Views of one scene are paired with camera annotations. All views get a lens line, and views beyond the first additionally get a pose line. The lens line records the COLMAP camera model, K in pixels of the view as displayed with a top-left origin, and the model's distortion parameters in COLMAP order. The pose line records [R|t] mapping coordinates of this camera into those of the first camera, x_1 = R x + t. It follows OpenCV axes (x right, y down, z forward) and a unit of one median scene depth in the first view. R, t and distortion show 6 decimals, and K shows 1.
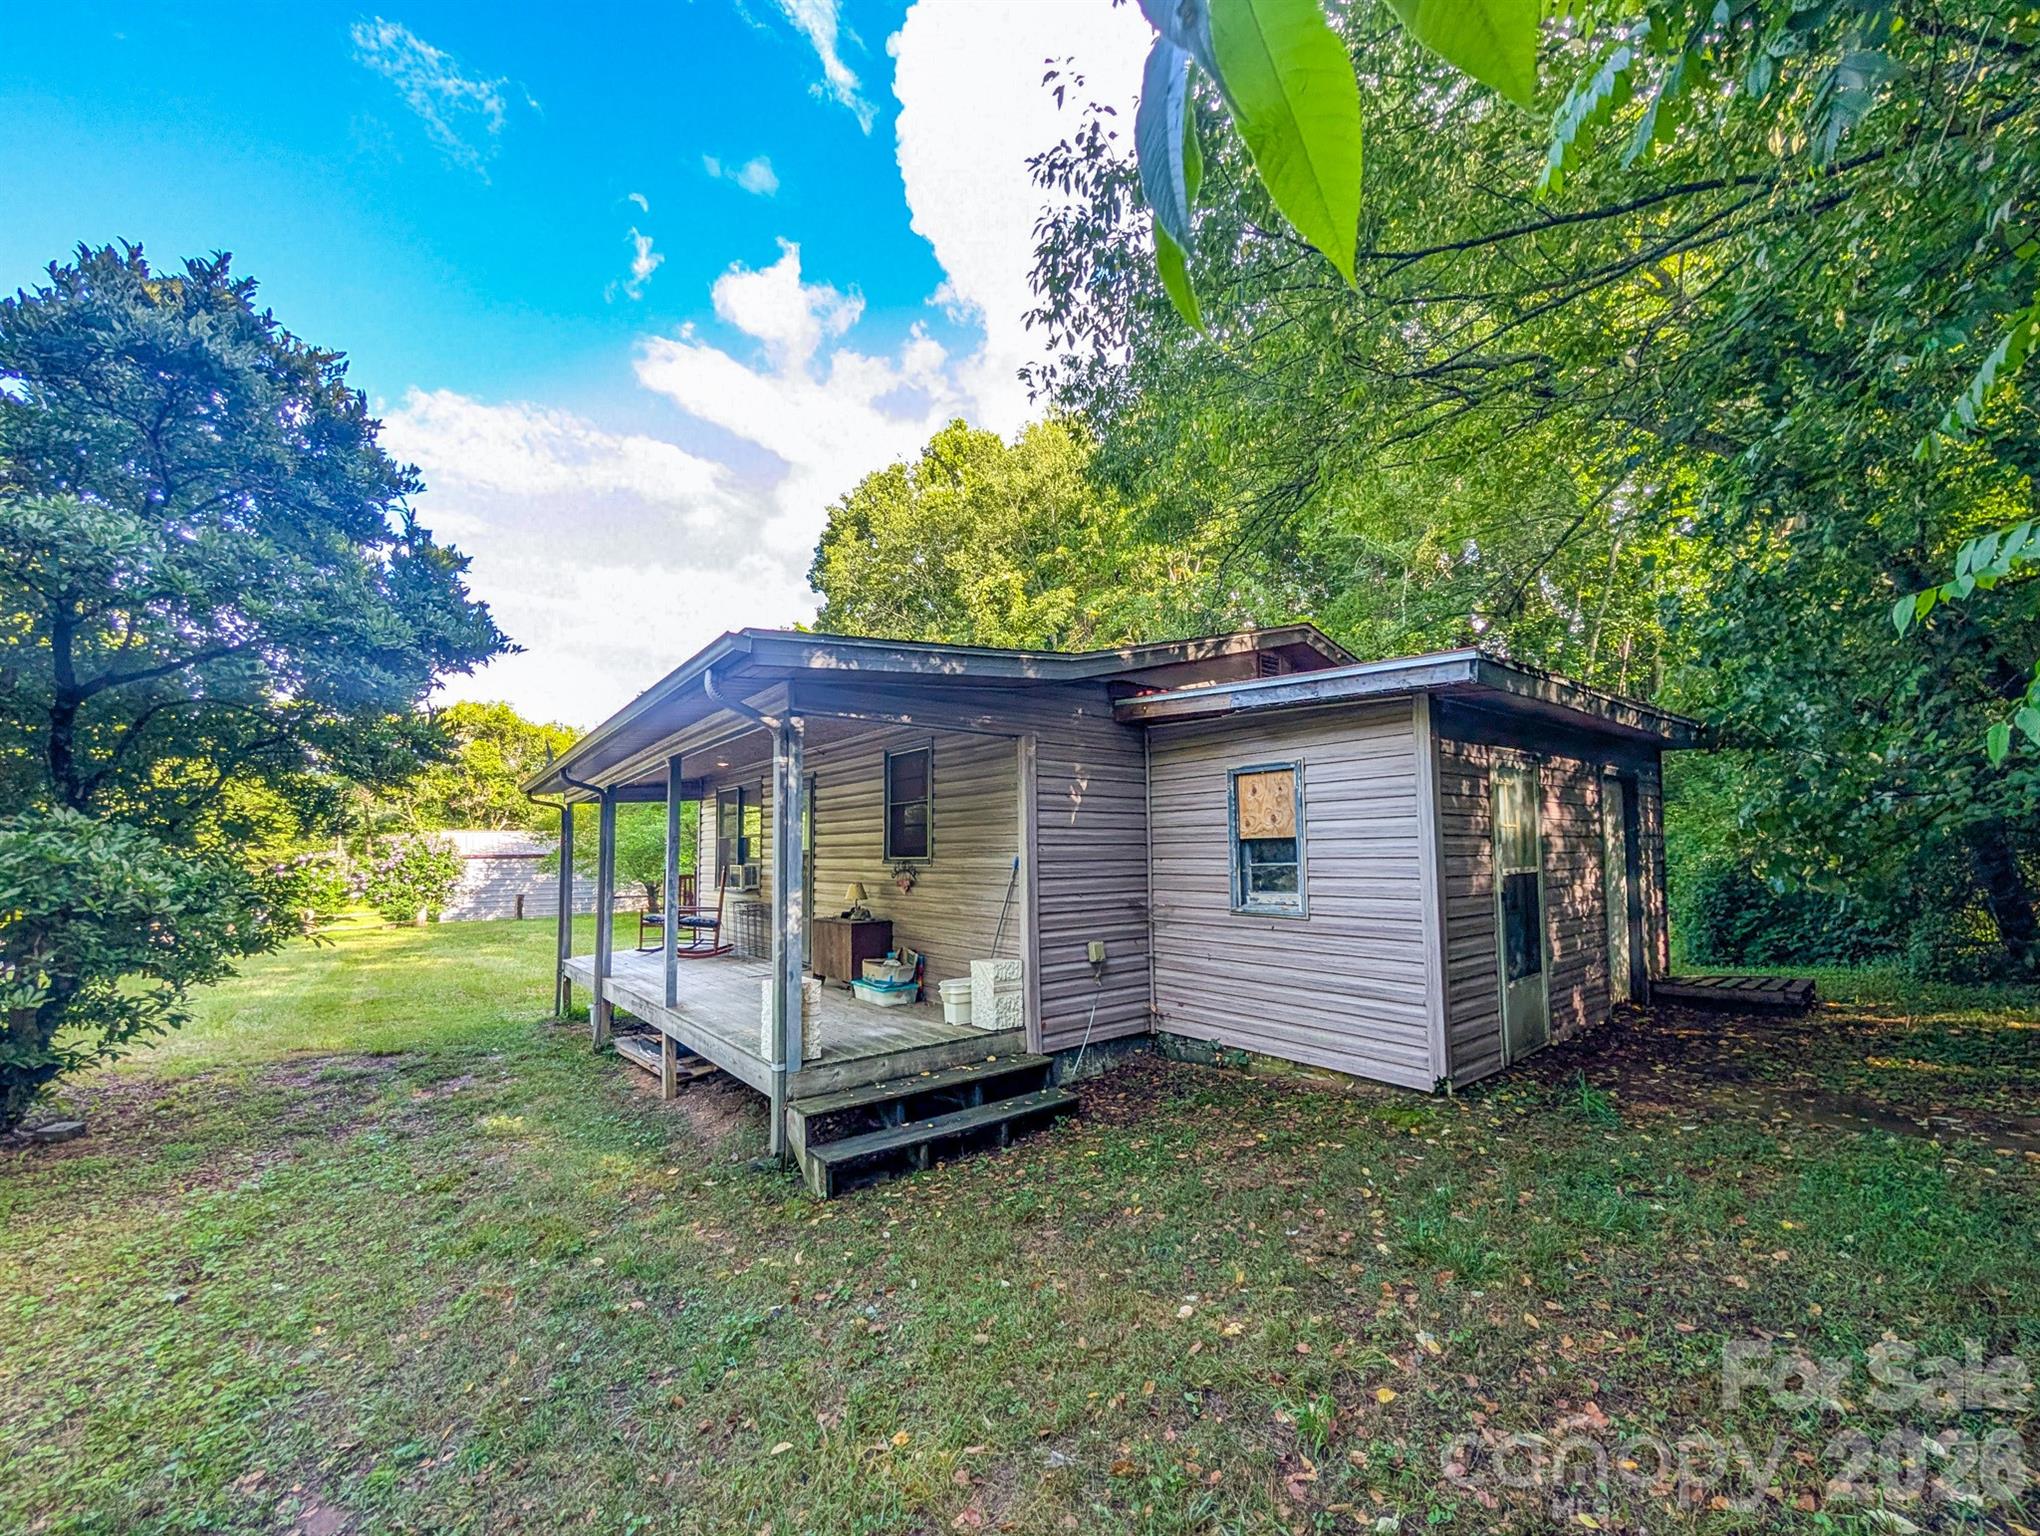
lens RADIAL K [[788.7, 0, 1019.6], [0, 788.7, 788.3], [0, 0, 1]] dist [0.000618, 0.000322]
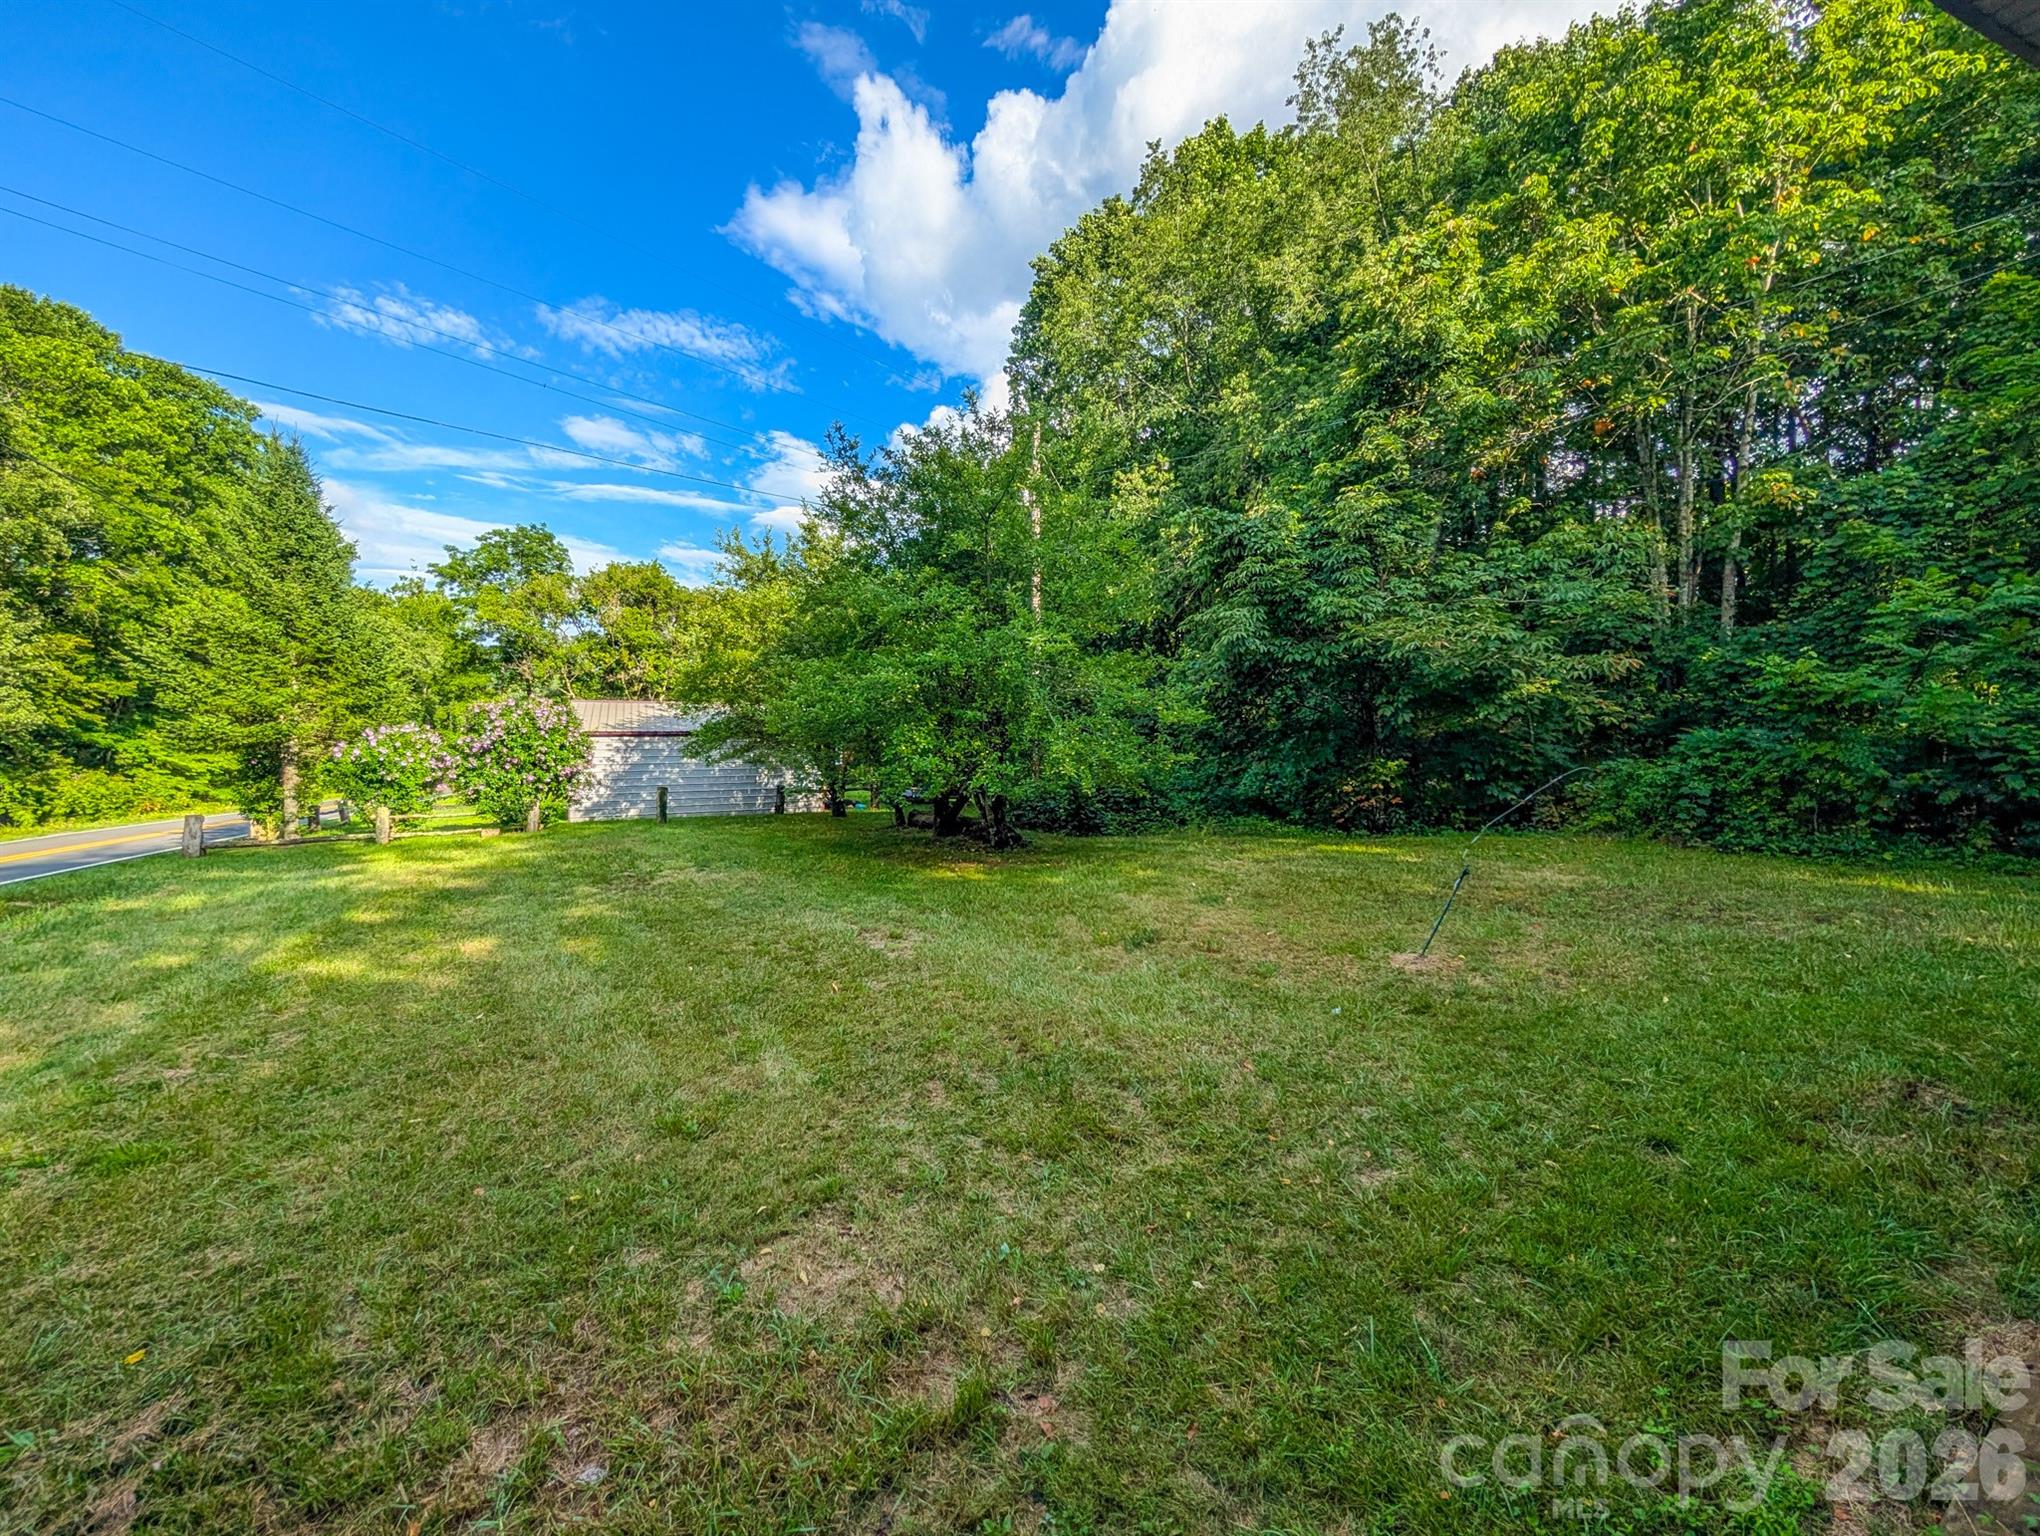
lens RADIAL K [[788.7, 0, 1019.1], [0, 788.7, 729.7], [0, 0, 1]] dist [0.000618, 0.000322]
pose [[0.986519, 0.006033, -0.163537, -0.805372], [0.006326, 0.997168, 0.074946, 0.128681], [0.163526, -0.074970, 0.983686, 1.443757]]
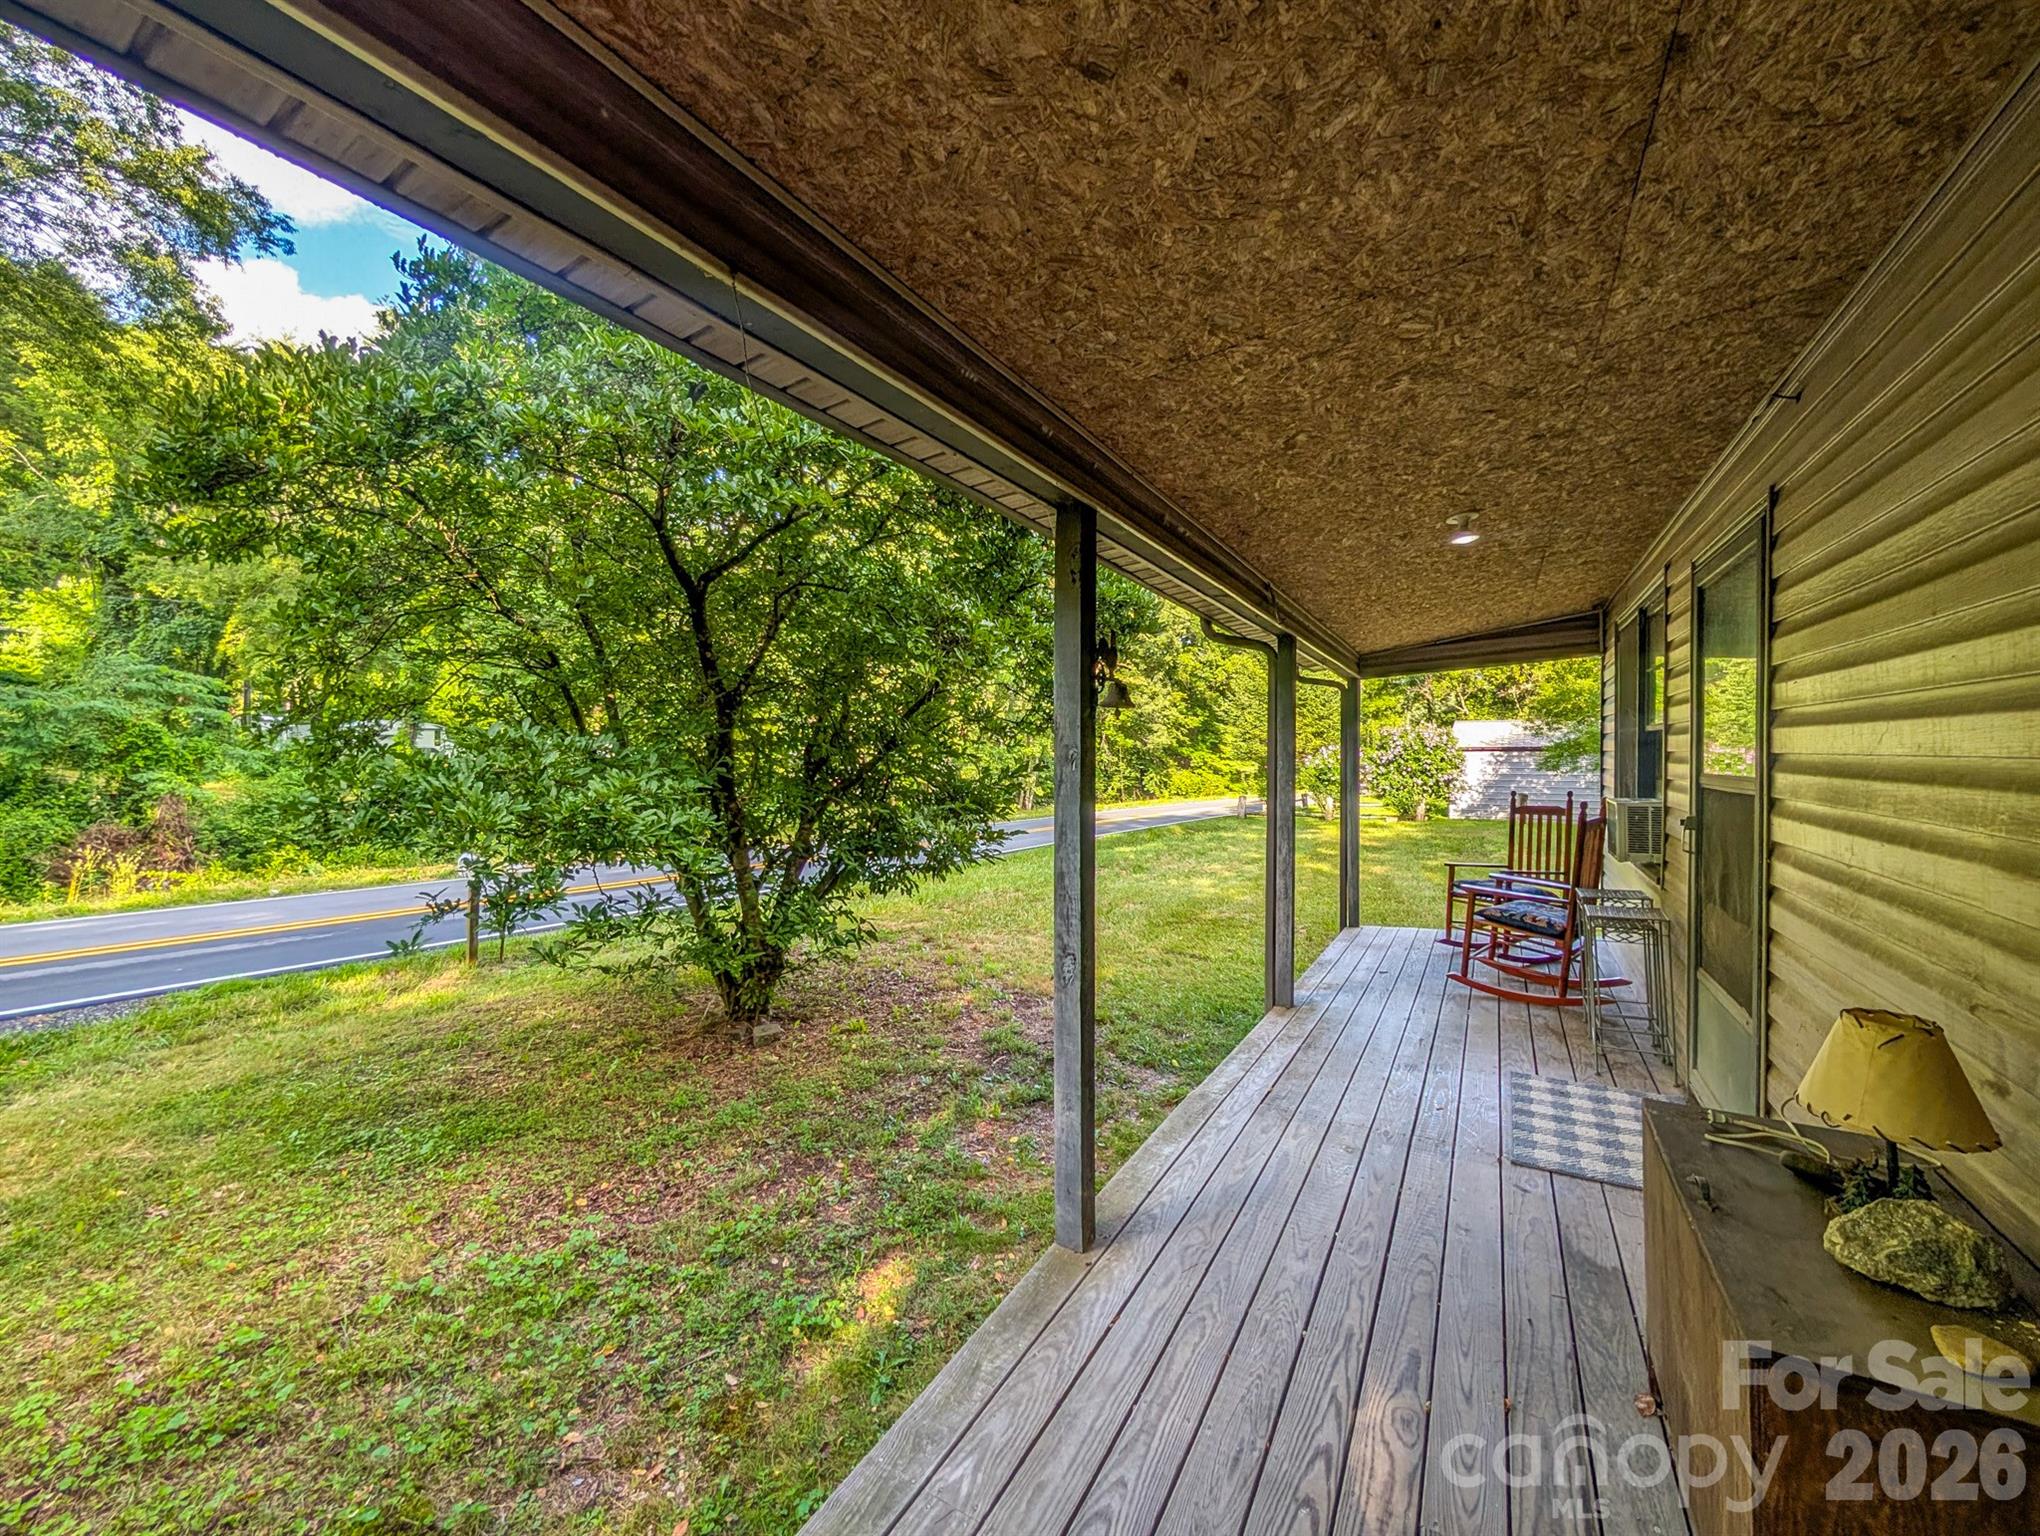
lens RADIAL K [[788.7, 0, 1027.8], [0, 788.7, 770.0], [0, 0, 1]] dist [0.000618, 0.000322]
pose [[0.366047, 0.033177, -0.930005, -0.121889], [0.076990, 0.994859, 0.065794, 0.042527], [0.927406, -0.095685, 0.361611, 0.771490]]
